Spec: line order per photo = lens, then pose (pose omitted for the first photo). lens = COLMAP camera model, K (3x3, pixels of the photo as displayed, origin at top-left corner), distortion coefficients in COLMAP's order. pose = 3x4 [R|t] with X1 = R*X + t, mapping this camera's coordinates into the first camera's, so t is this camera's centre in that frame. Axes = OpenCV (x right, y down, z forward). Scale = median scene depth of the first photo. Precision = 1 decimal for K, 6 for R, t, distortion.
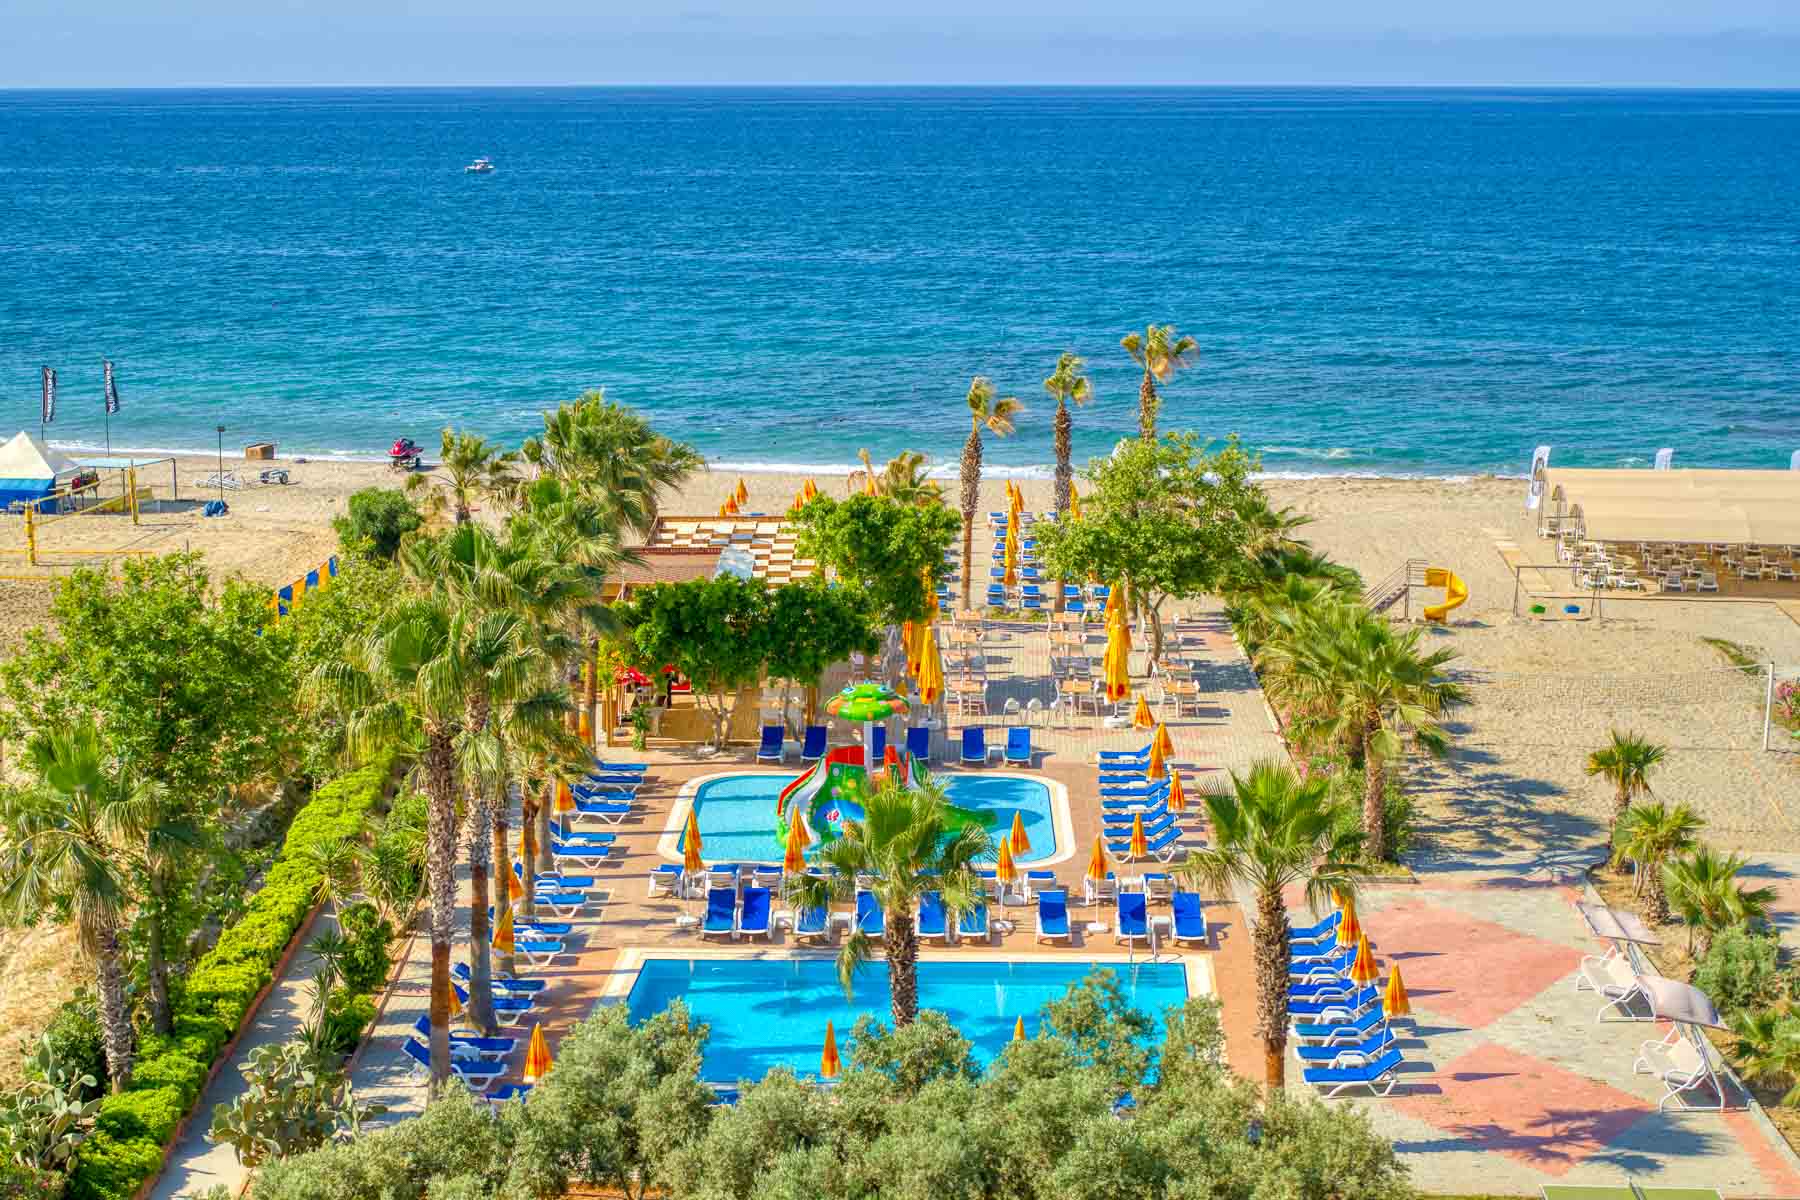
lens RADIAL K [[2782.8, 0, 899.2], [0, 2782.8, 596.1], [0, 0, 1]] dist [-0.054934, 0.000000]
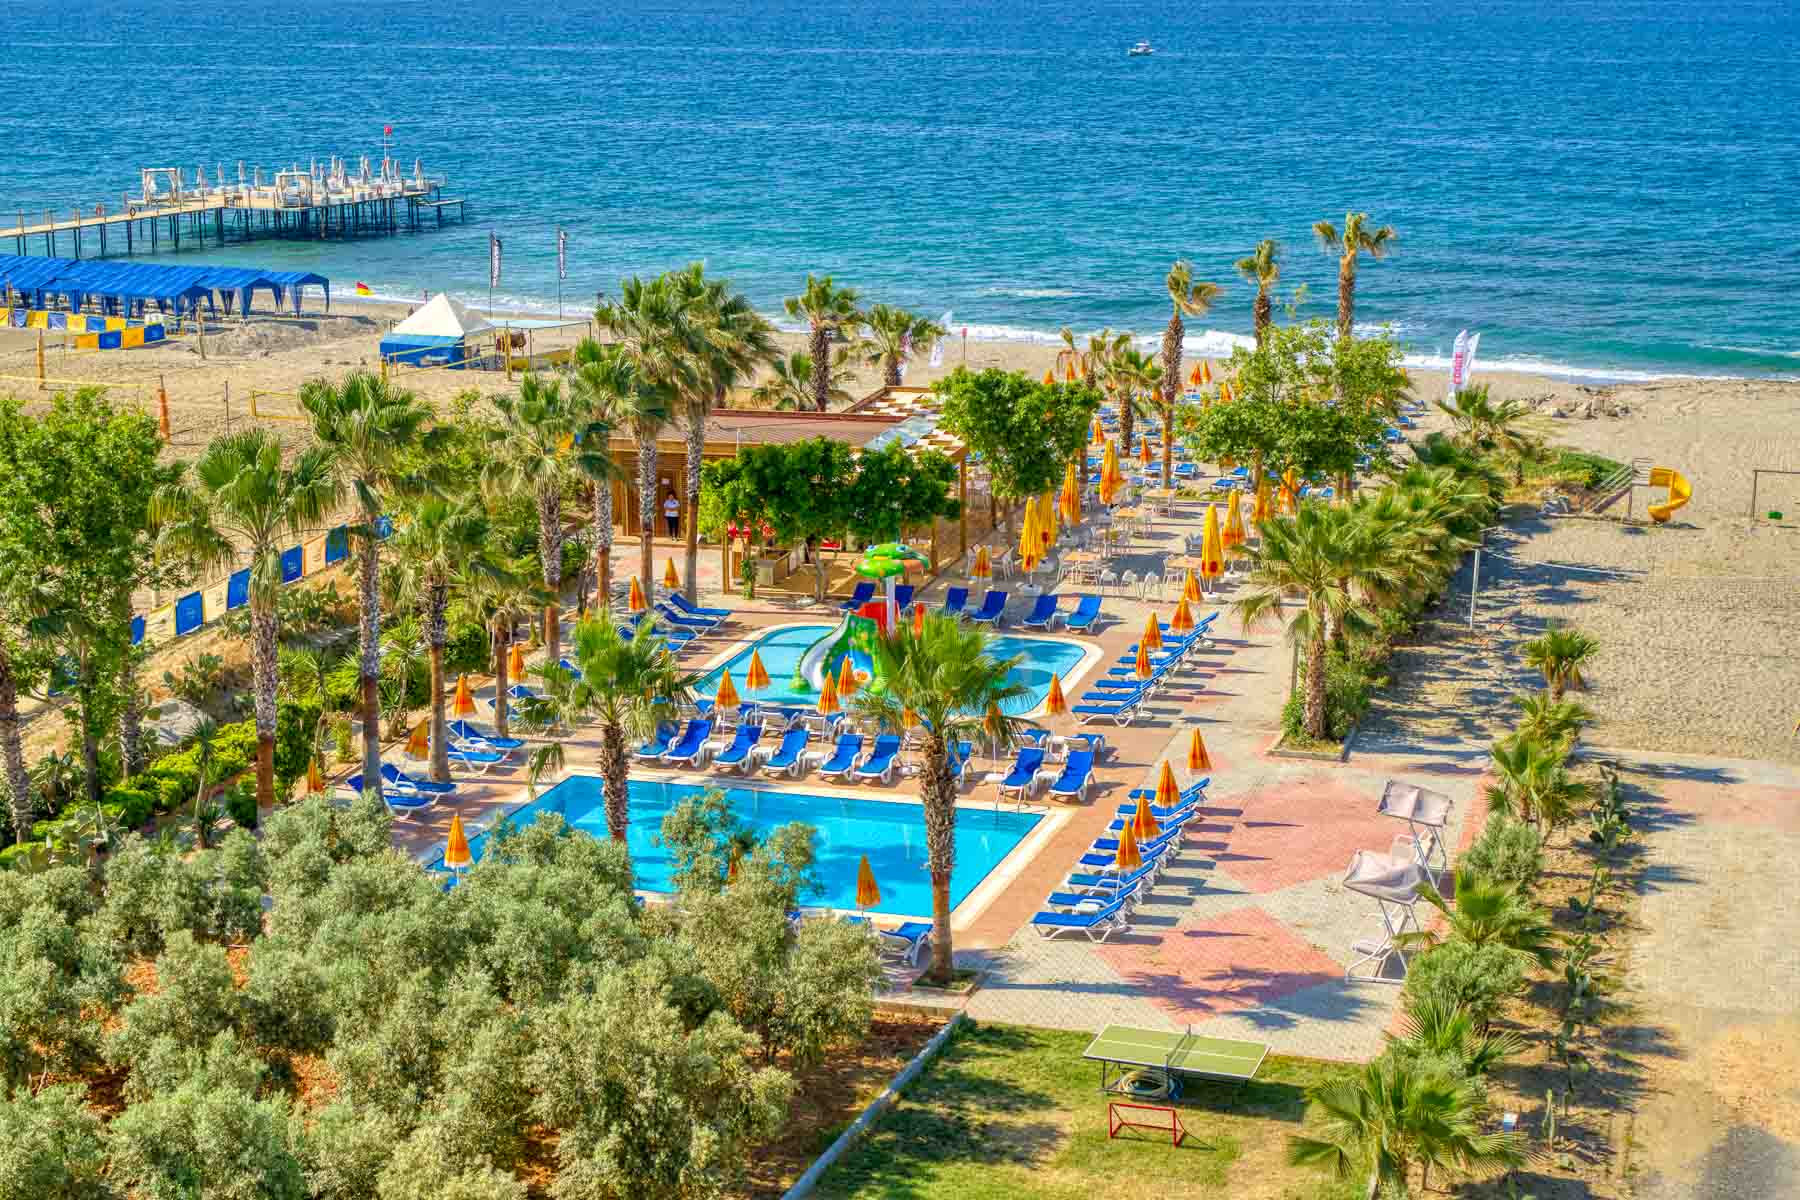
lens RADIAL K [[2782.8, 0, 902.8], [0, 2782.8, 603.3], [0, 0, 1]] dist [-0.054934, 0.000000]
pose [[0.964734, 0.054970, -0.257422, 0.247717], [-0.043671, 0.997823, 0.049411, 0.001456], [0.259578, -0.036427, 0.965035, -0.025576]]
